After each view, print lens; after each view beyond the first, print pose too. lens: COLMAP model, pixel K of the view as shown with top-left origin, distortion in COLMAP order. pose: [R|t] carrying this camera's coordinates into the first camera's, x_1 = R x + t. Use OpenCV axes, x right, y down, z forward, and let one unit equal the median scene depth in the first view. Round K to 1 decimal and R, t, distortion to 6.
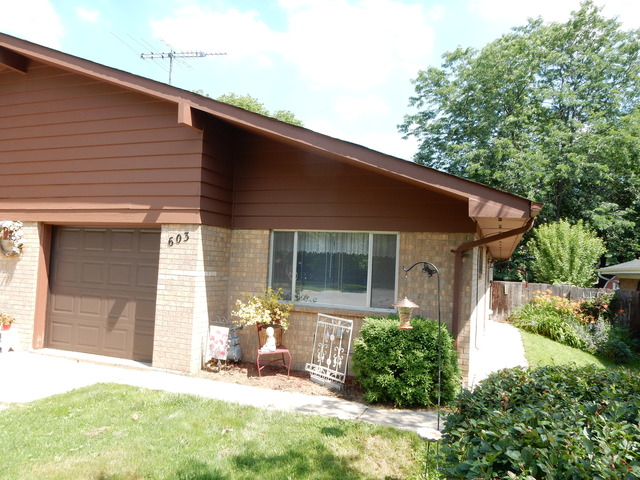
lens RADIAL K [[478.8, 0, 320.0], [0, 478.8, 240.0], [0, 0, 1]] dist [0.014167, -0.004414]
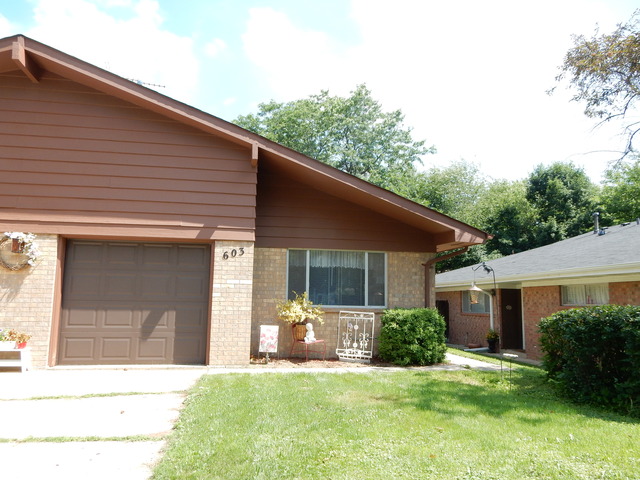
lens RADIAL K [[478.8, 0, 320.0], [0, 478.8, 240.0], [0, 0, 1]] dist [0.014167, -0.004414]
pose [[0.860862, 0.035334, 0.507610, -0.707614], [-0.000777, 0.997676, -0.068129, 0.044926], [-0.508837, 0.058256, 0.858889, -0.125515]]
